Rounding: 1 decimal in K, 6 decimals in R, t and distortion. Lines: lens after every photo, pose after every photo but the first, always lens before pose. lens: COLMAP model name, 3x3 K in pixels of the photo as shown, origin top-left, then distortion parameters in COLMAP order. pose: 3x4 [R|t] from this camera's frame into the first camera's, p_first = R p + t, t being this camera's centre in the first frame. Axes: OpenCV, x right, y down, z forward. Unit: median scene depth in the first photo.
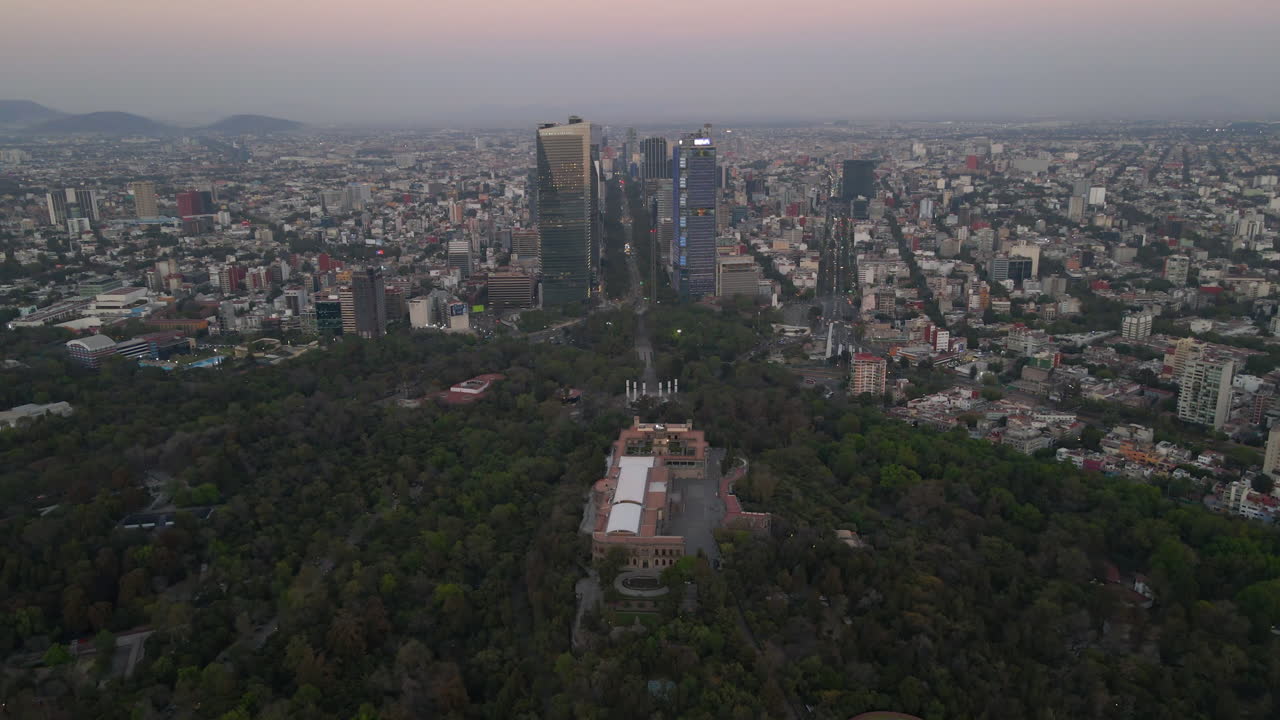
lens RADIAL K [[969.0, 0, 640.0], [0, 969.0, 360.0], [0, 0, 1]] dist [0.117433, -0.160769]
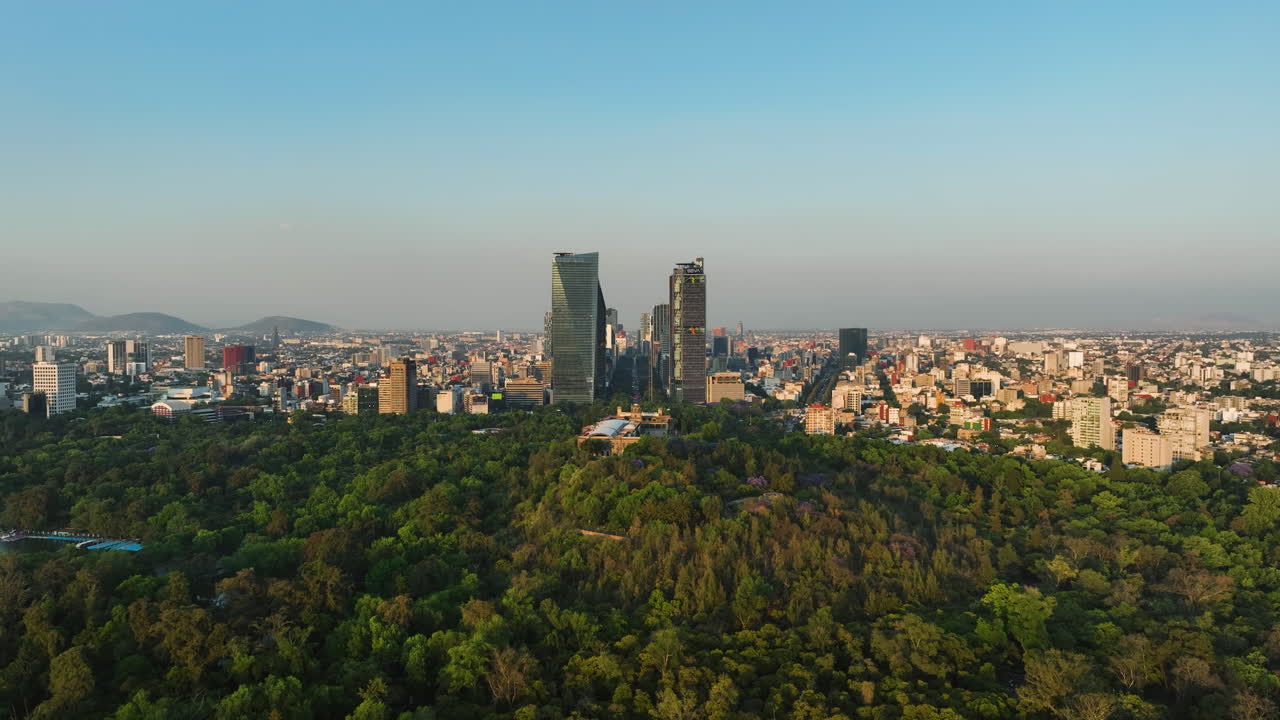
lens RADIAL K [[969.0, 0, 640.0], [0, 969.0, 360.0], [0, 0, 1]] dist [0.117433, -0.160769]
pose [[0.999839, 0.004963, -0.017252, 0.016612], [-0.008294, 0.980018, -0.198737, 0.088317], [0.015921, 0.198848, 0.979901, -0.092005]]
